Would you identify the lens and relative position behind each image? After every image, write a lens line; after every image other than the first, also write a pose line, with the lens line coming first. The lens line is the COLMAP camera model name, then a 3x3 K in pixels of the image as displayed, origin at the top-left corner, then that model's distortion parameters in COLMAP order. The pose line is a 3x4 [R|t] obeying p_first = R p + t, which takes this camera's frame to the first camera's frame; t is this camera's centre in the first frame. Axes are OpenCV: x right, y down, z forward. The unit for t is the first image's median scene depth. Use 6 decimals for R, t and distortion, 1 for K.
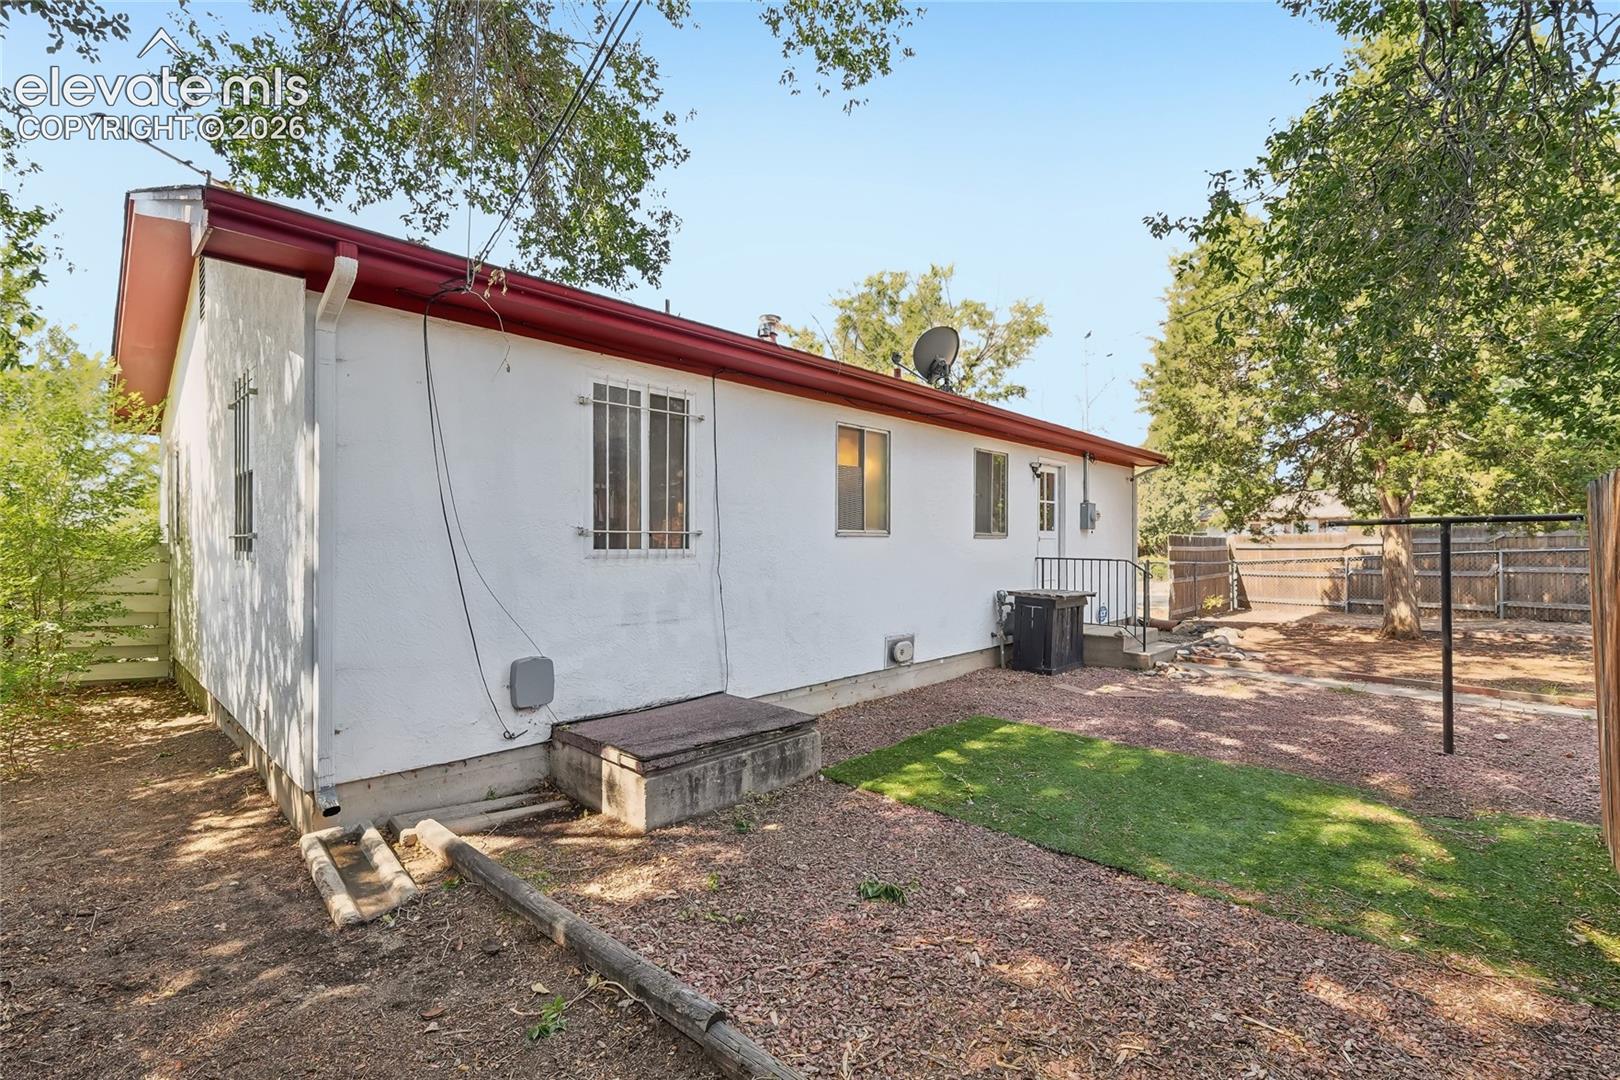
lens RADIAL K [[701.7, 0, 810.0], [0, 701.7, 540.0], [0, 0, 1]] dist [-0.000113, 0.000588]
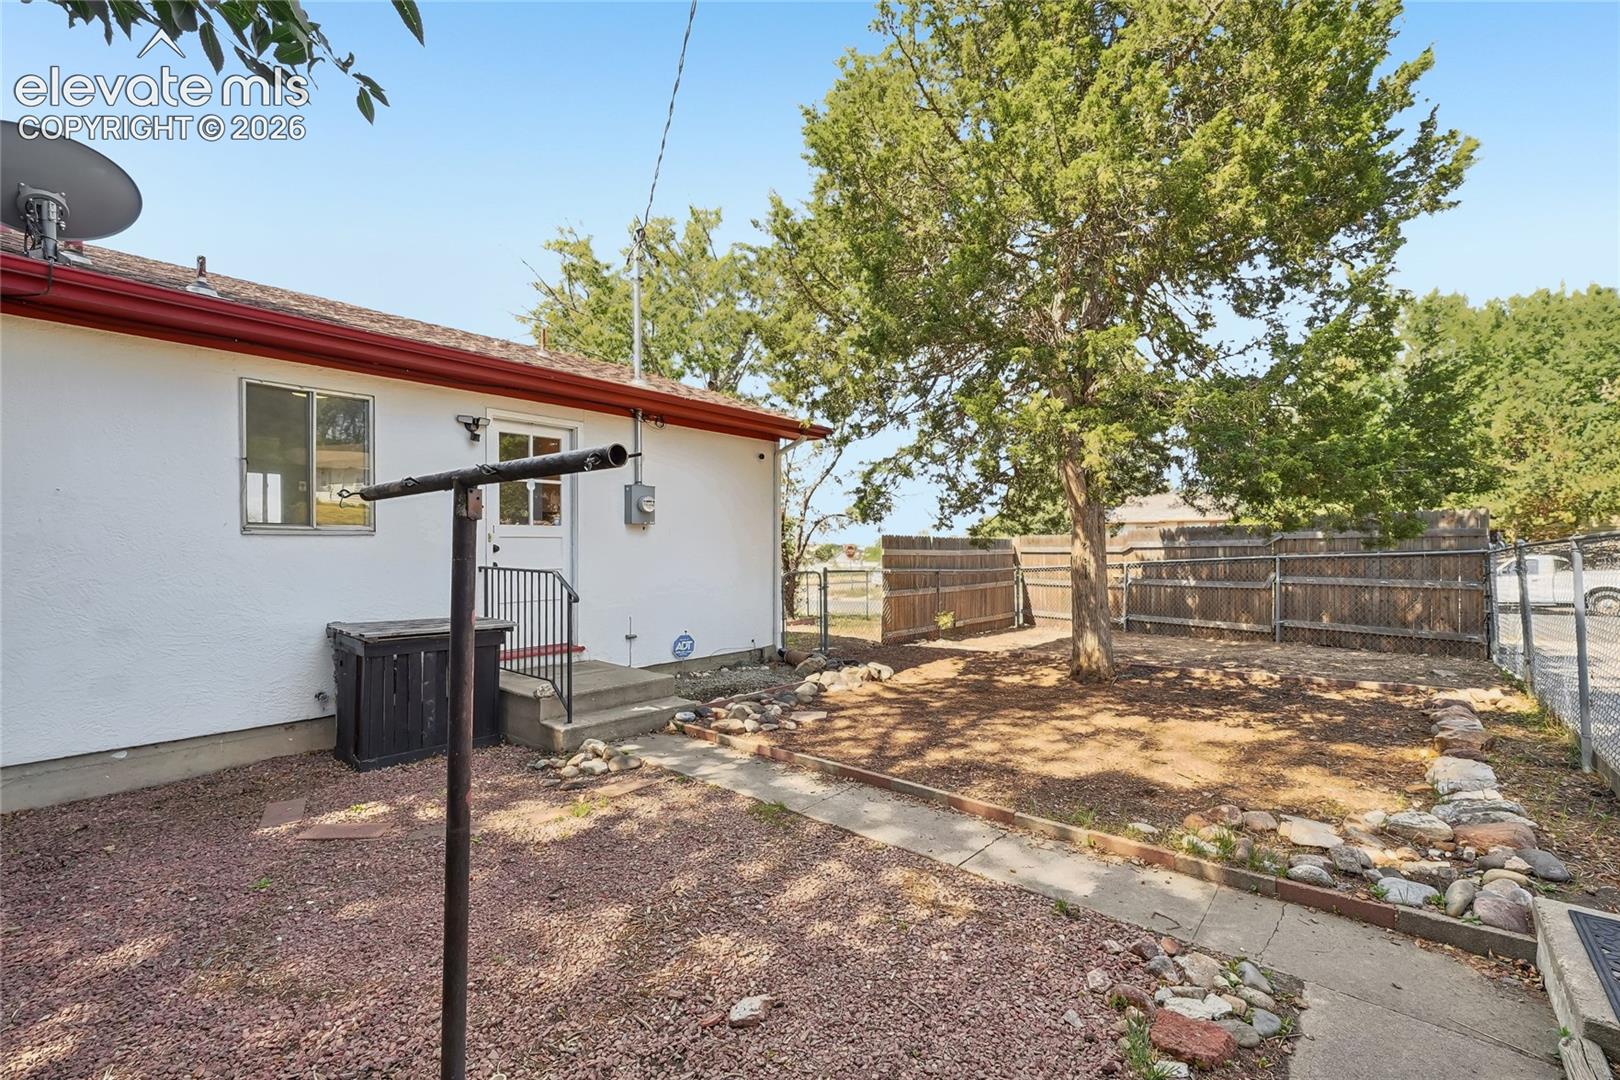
lens RADIAL K [[709.7, 0, 809.7], [0, 709.7, 549.5], [0, 0, 1]] dist [-0.021678, 0.000030]
pose [[0.998200, 0.004071, 0.059838, 0.645543], [-0.004769, 0.999922, 0.011521, 0.001082], [-0.059786, -0.011786, 0.998142, 0.380029]]
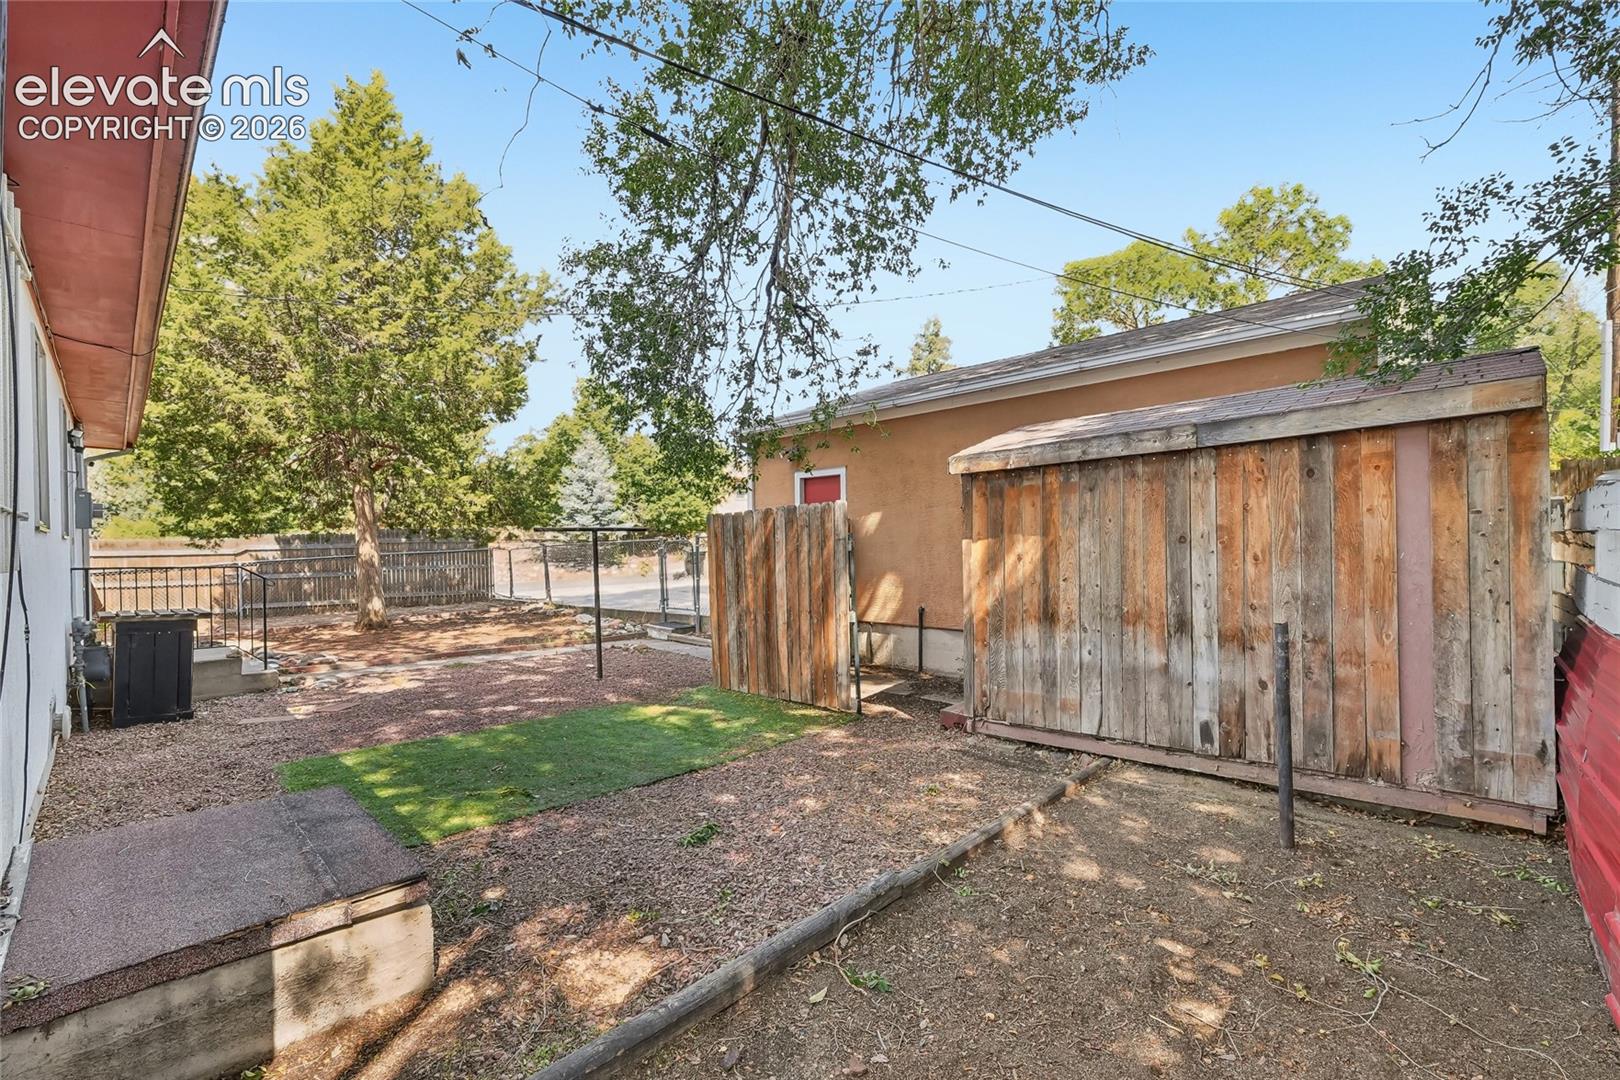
lens RADIAL K [[698.7, 0, 815.9], [0, 698.7, 542.4], [0, 0, 1]] dist [-0.001052, 0.000429]
pose [[0.040547, 0.004912, 0.999166, -0.370407], [0.003410, 0.999981, -0.005055, 0.006070], [-0.999172, 0.003612, 0.040530, 0.264968]]
